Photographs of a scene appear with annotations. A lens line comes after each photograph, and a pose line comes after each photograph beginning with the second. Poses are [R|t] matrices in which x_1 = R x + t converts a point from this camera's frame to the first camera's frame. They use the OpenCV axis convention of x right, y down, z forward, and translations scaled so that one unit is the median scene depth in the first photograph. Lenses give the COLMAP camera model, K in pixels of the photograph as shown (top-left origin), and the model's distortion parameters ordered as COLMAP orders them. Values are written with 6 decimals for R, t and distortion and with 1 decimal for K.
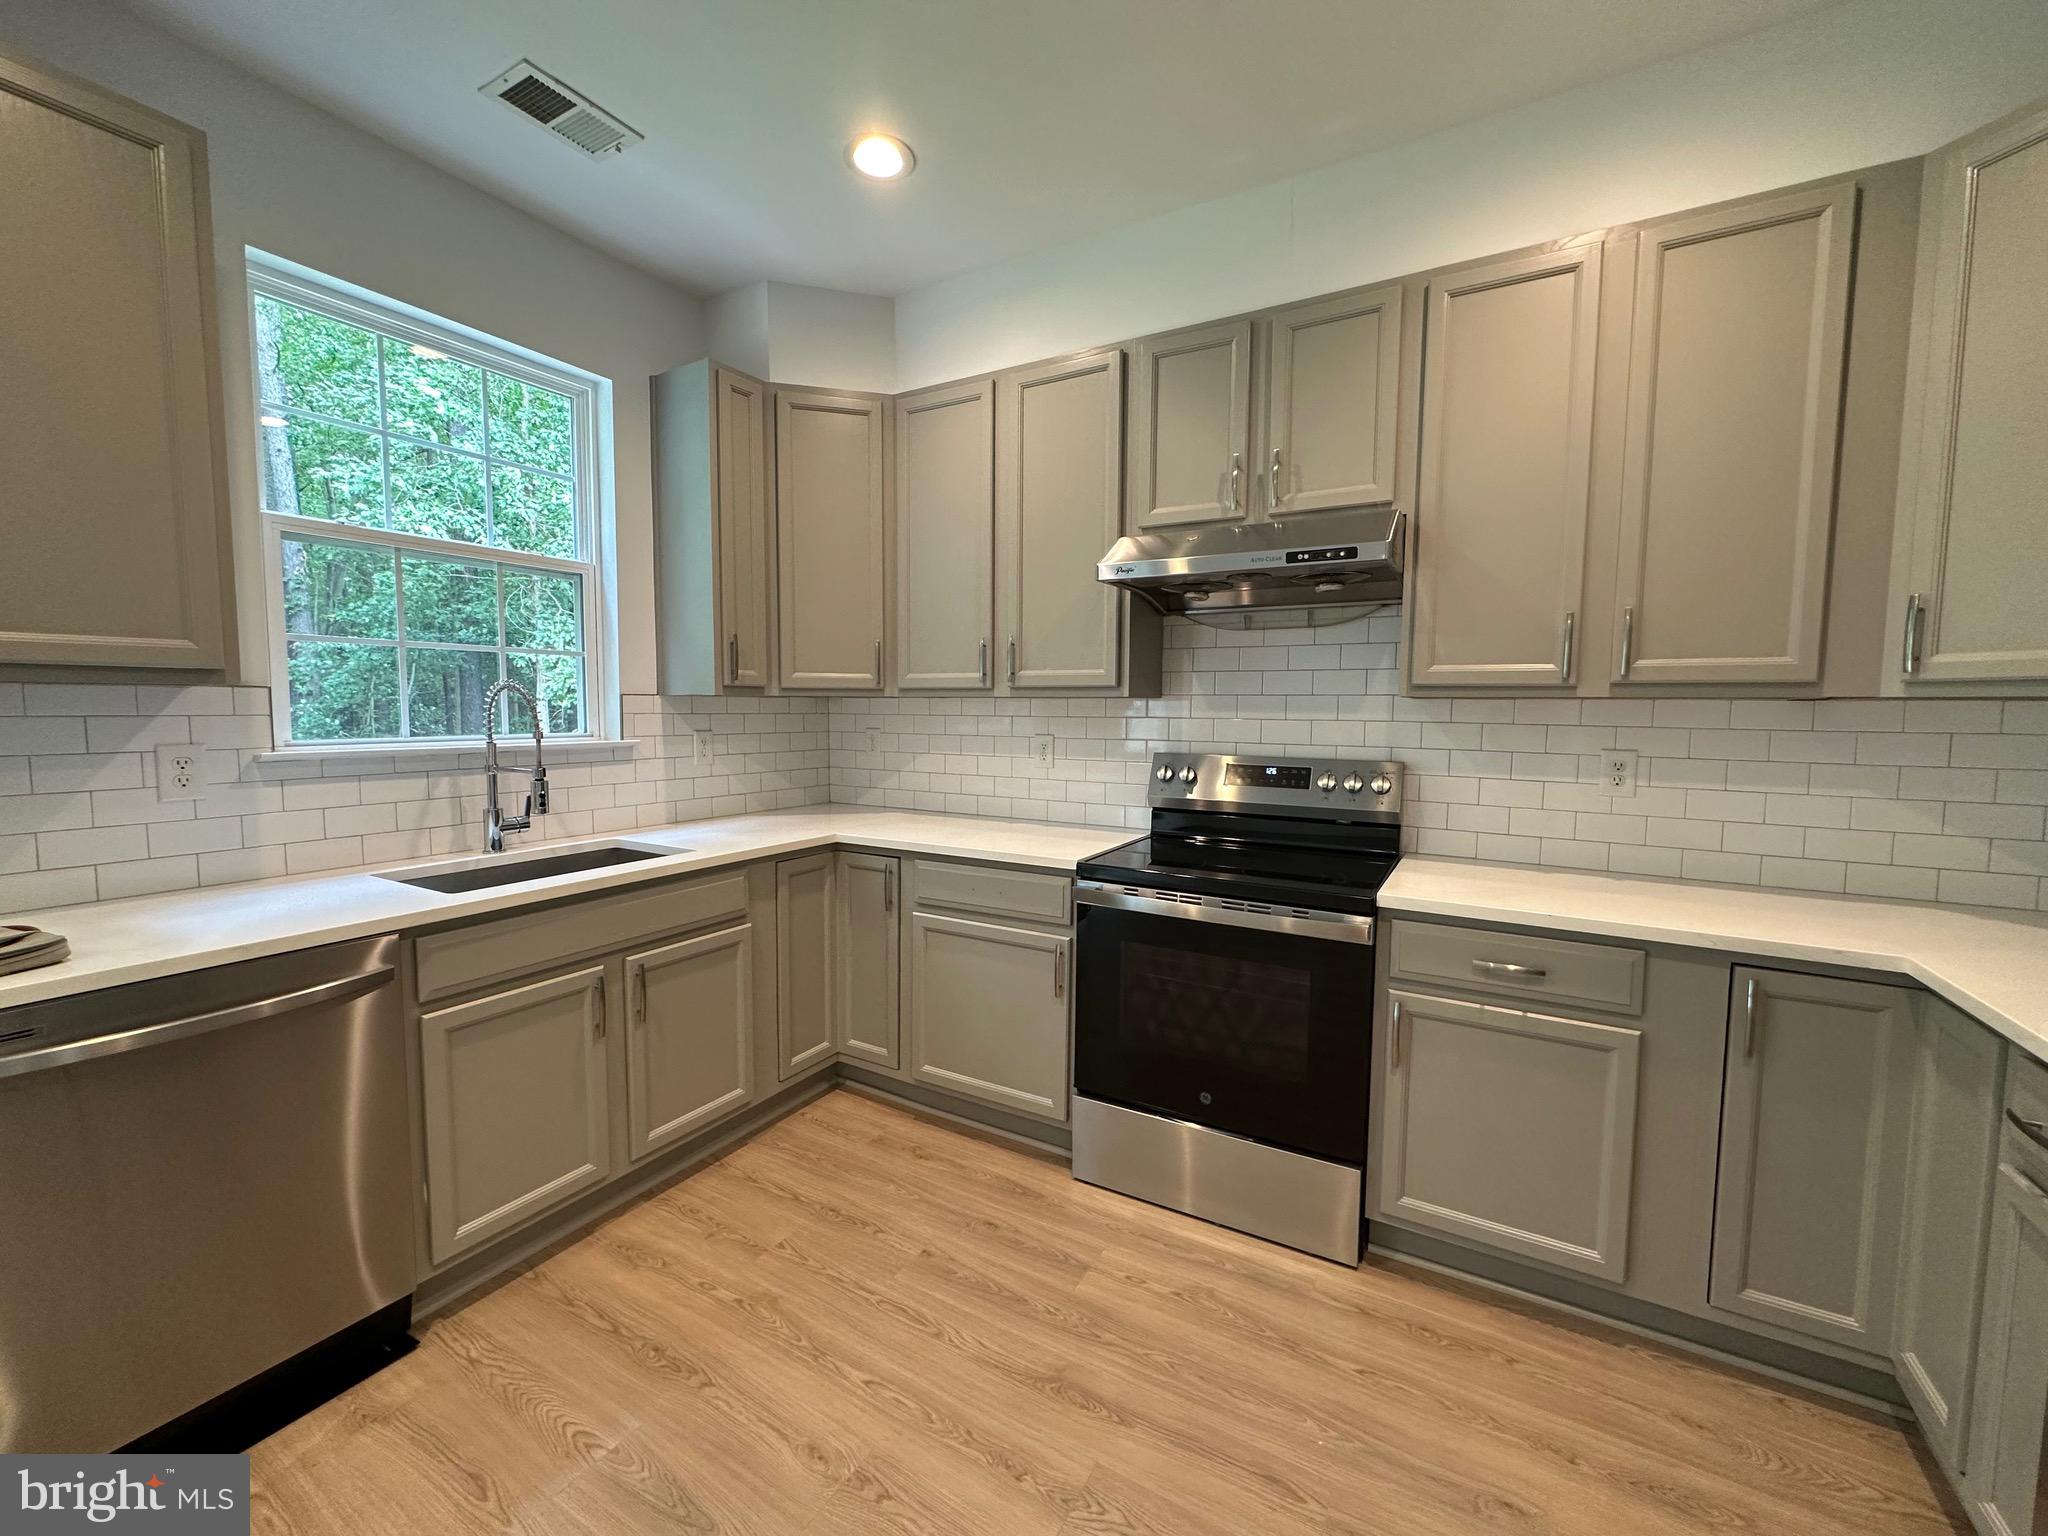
lens RADIAL K [[818.0, 0, 1024.0], [0, 818.0, 768.0], [0, 0, 1]] dist [-0.001372, -0.000497]
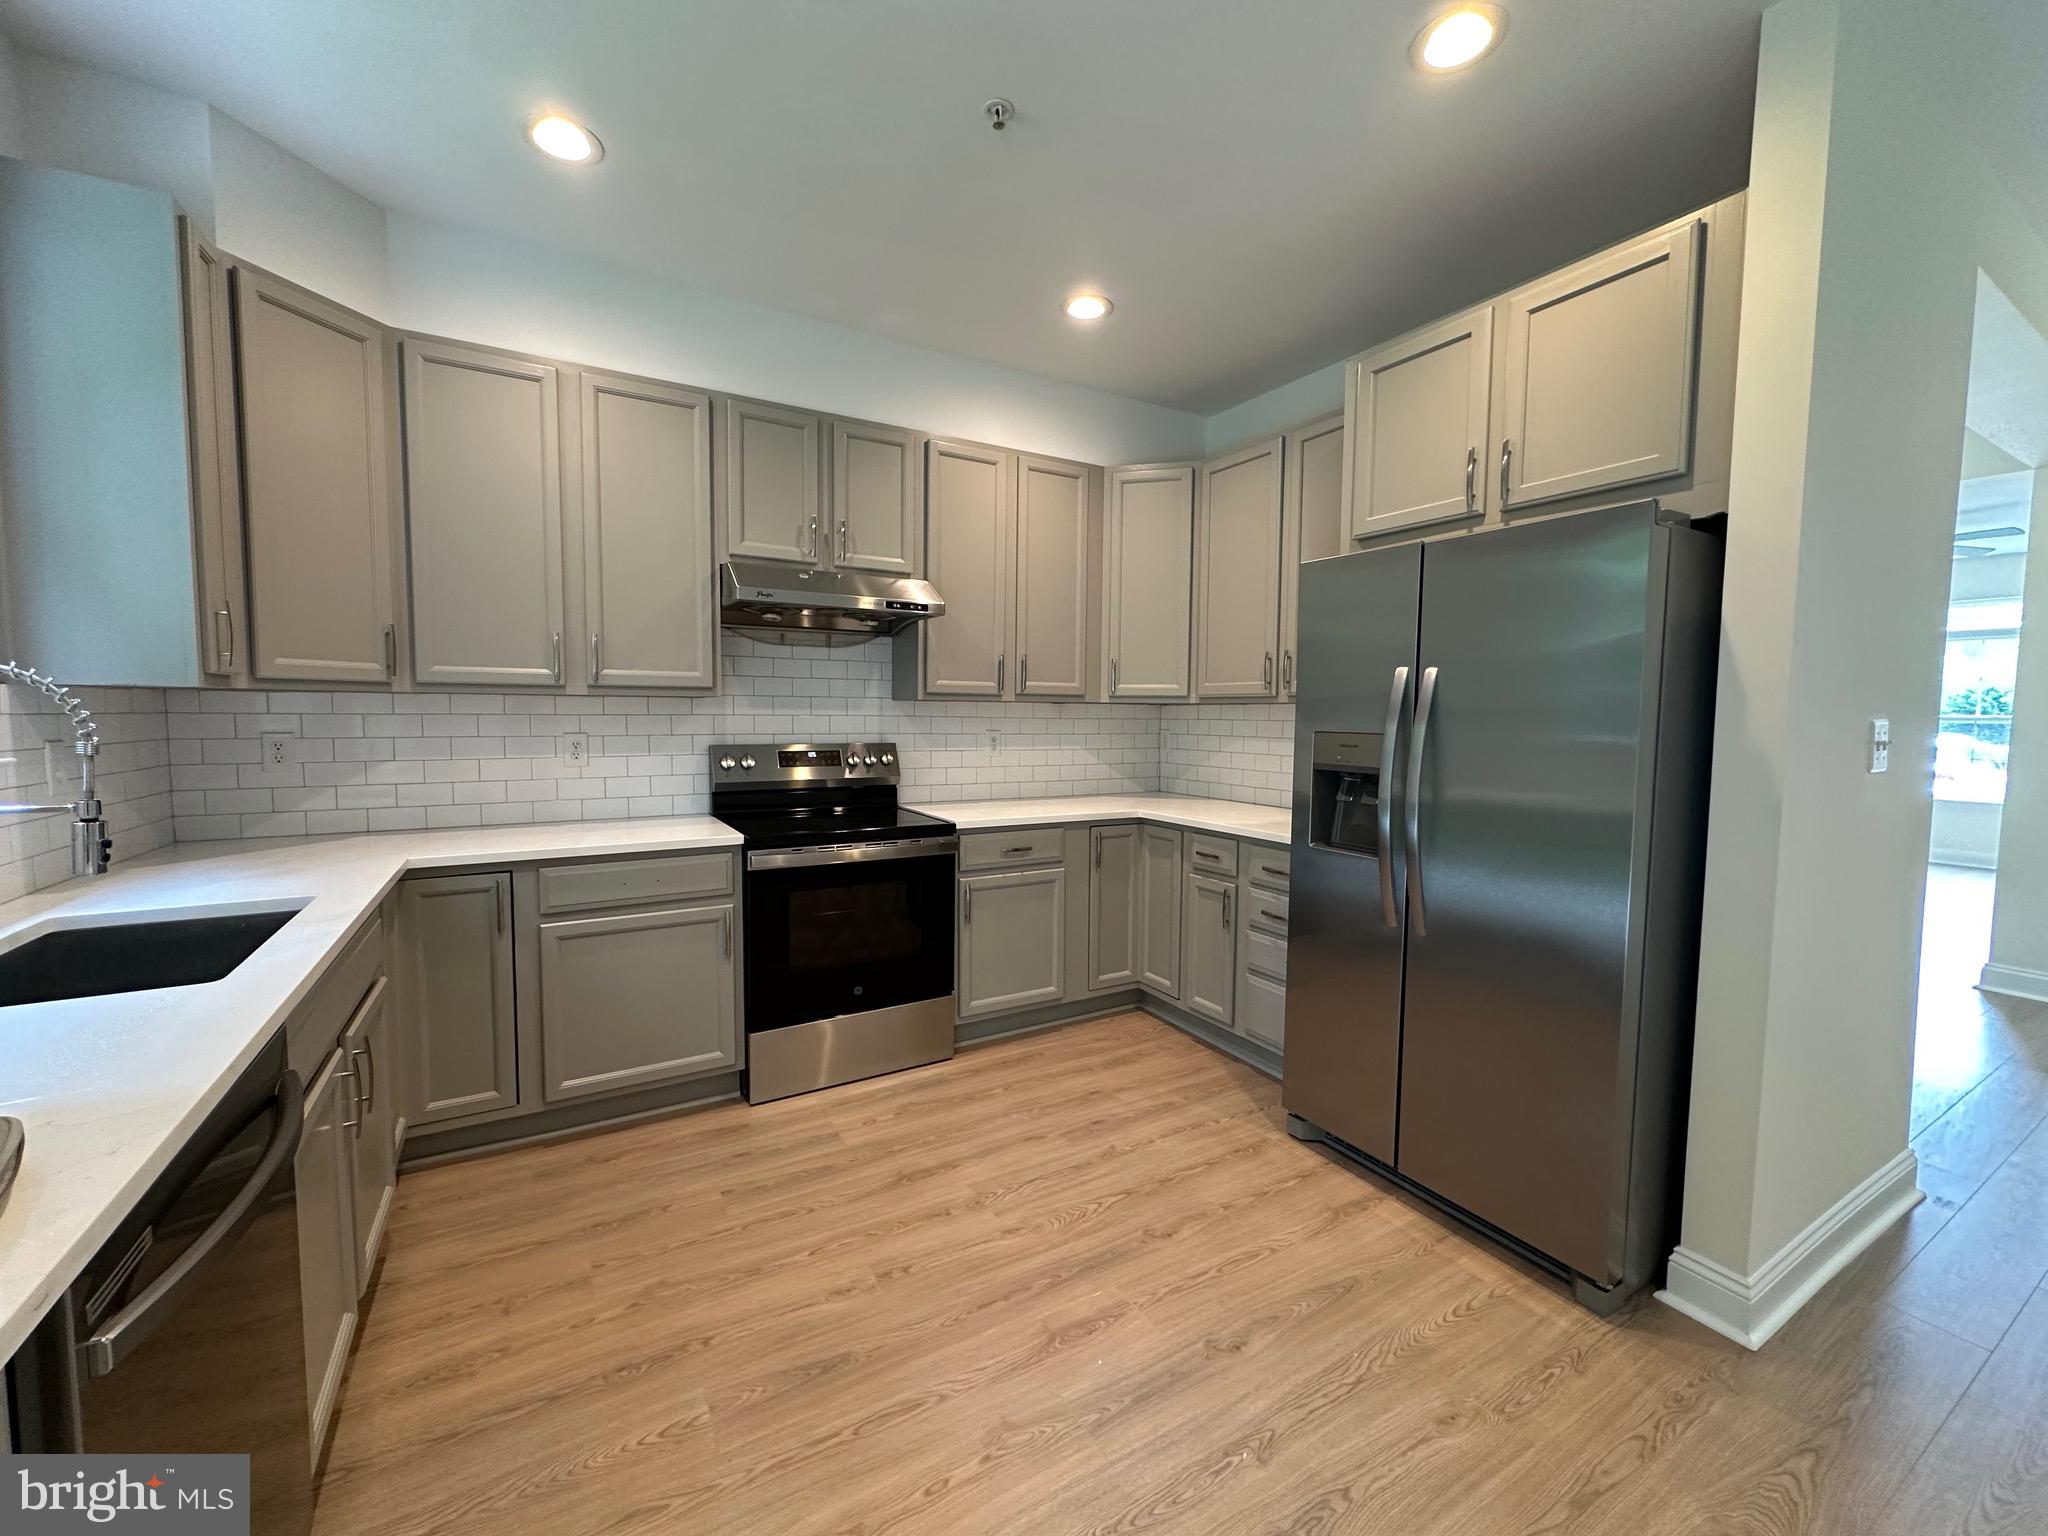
lens RADIAL K [[818.0, 0, 1024.0], [0, 818.0, 768.0], [0, 0, 1]] dist [-0.001372, -0.000497]
pose [[0.489215, -0.064206, 0.869796, -0.866648], [0.059973, 0.997402, 0.039895, -0.008504], [-0.870099, 0.032647, 0.491795, 0.072548]]
